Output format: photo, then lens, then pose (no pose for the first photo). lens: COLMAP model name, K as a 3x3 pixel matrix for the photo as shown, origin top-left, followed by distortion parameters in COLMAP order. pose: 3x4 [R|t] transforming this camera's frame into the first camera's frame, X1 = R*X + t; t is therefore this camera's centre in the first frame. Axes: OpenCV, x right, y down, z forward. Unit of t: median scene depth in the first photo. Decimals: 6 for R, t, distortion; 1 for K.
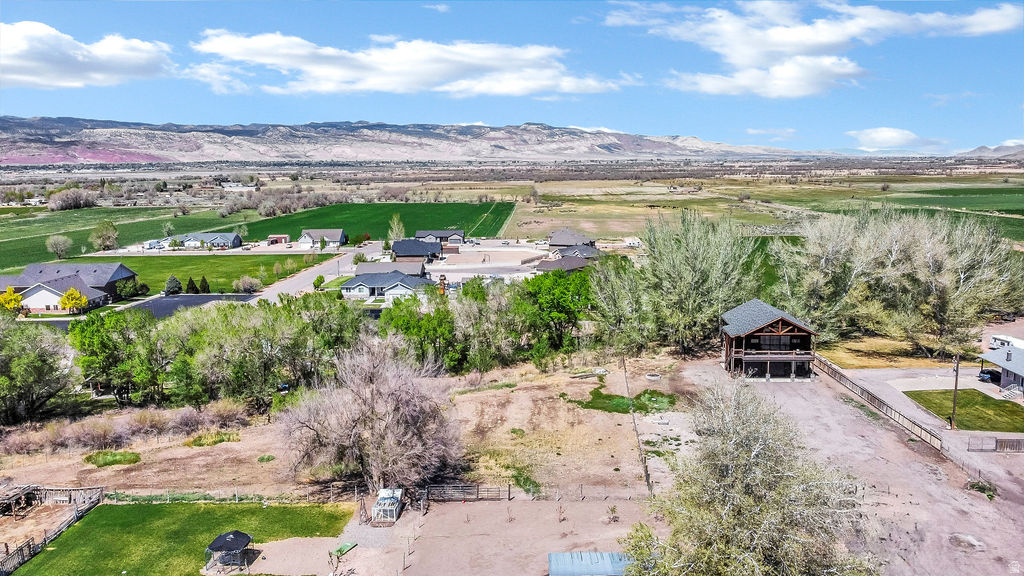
lens RADIAL K [[800.7, 0, 512.0], [0, 800.7, 288.0], [0, 0, 1]] dist [0.002340, -0.000223]
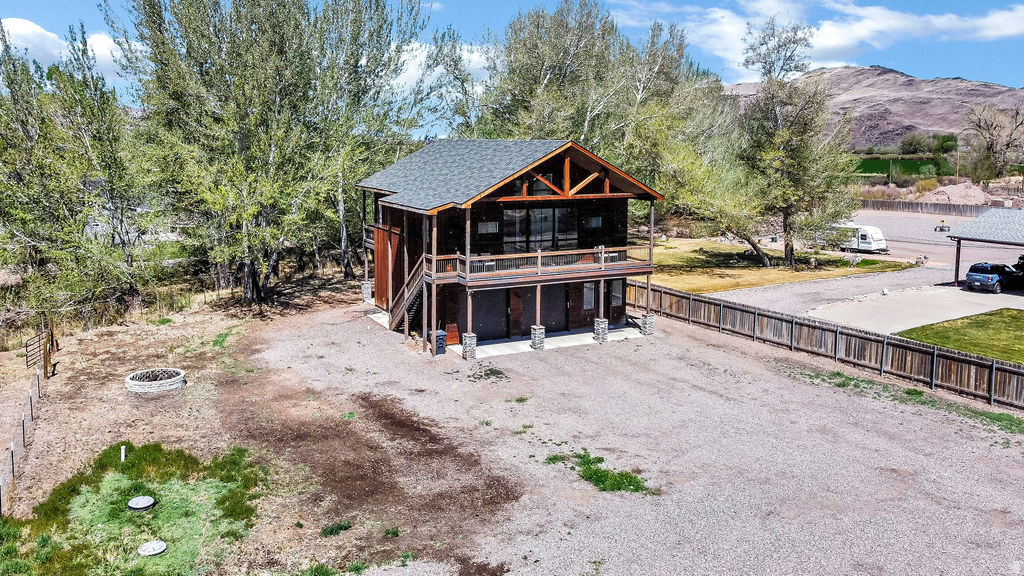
lens RADIAL K [[807.4, 0, 493.0], [0, 807.4, 204.1], [0, 0, 1]] dist [0.004764, -0.000376]
pose [[0.862926, -0.021116, 0.504890, 0.140350], [0.061728, 0.996049, -0.063843, 0.076959], [-0.501547, 0.086257, 0.860820, 0.715112]]
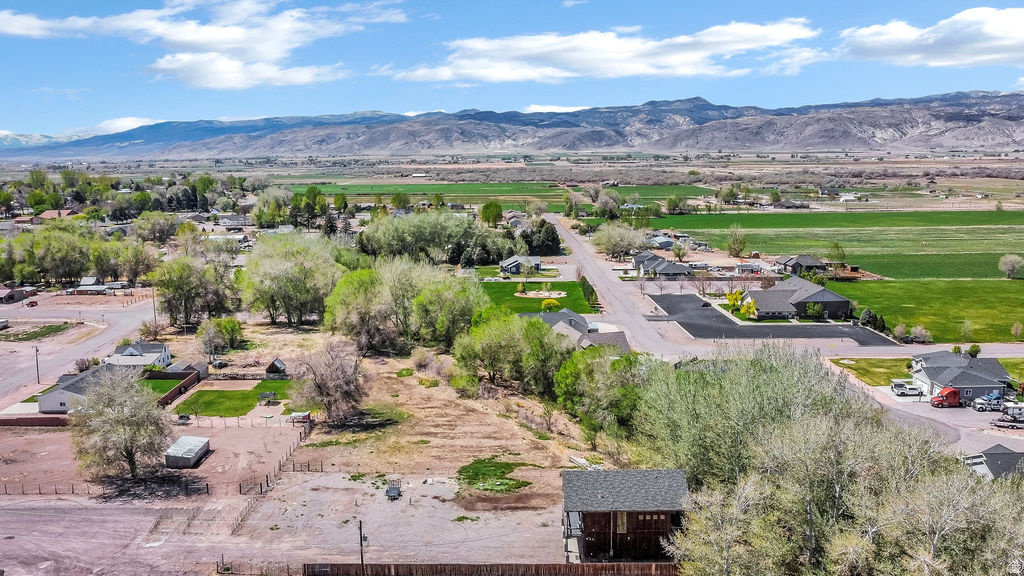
lens RADIAL K [[807.5, 0, 512.0], [0, 807.5, 288.0], [0, 0, 1]] dist [0.000349, -0.001024]
pose [[0.049141, 0.178724, -0.982671, 1.123593], [-0.145478, 0.974648, 0.169990, -0.290003], [0.988140, 0.134604, 0.073895, 0.826230]]
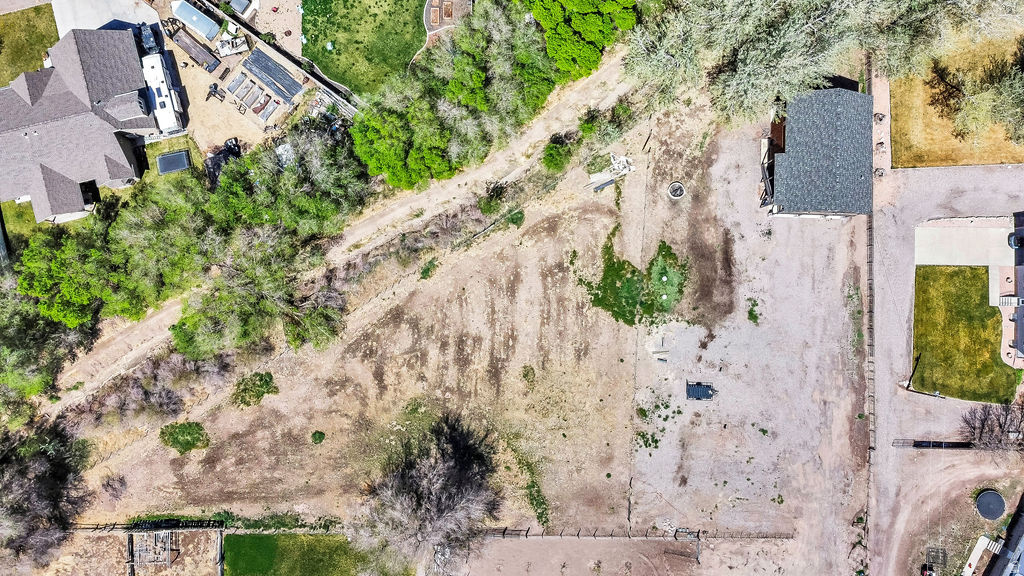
lens RADIAL K [[776.4, 0, 512.0], [0, 776.4, 288.0], [0, 0, 1]] dist [0.001315, -0.000204]
pose [[0.998843, -0.024395, 0.041432, -0.046687], [-0.036330, 0.181518, 0.982716, -0.727647], [-0.031494, -0.983085, 0.180422, 0.754194]]
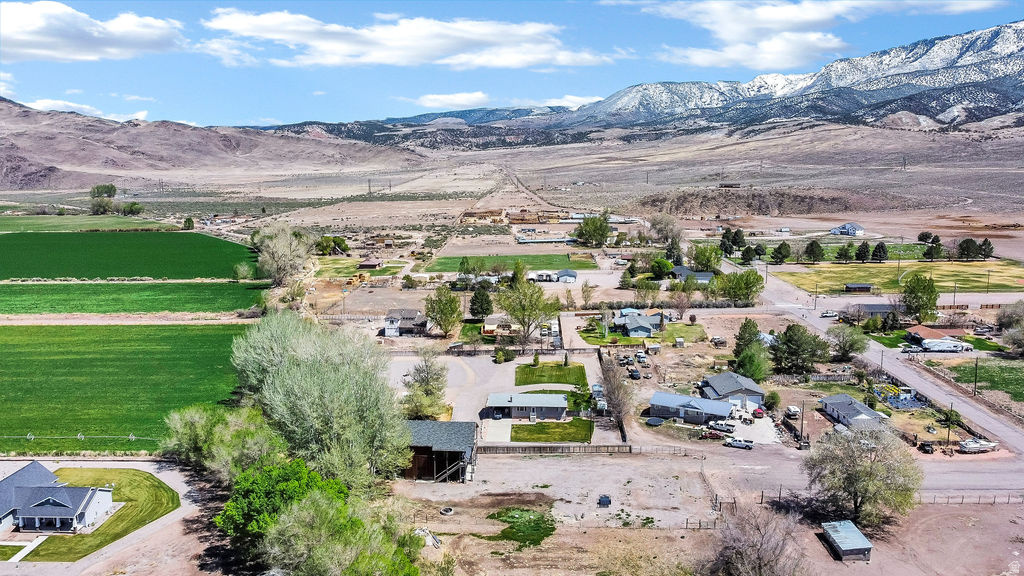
lens RADIAL K [[776.4, 0, 512.0], [0, 776.4, 288.0], [0, 0, 1]] dist [0.001315, -0.000204]
pose [[-0.006369, -0.148265, 0.988927, -0.874053], [0.155269, 0.976806, 0.147447, -0.349882], [-0.987852, 0.154489, 0.016800, 0.856127]]
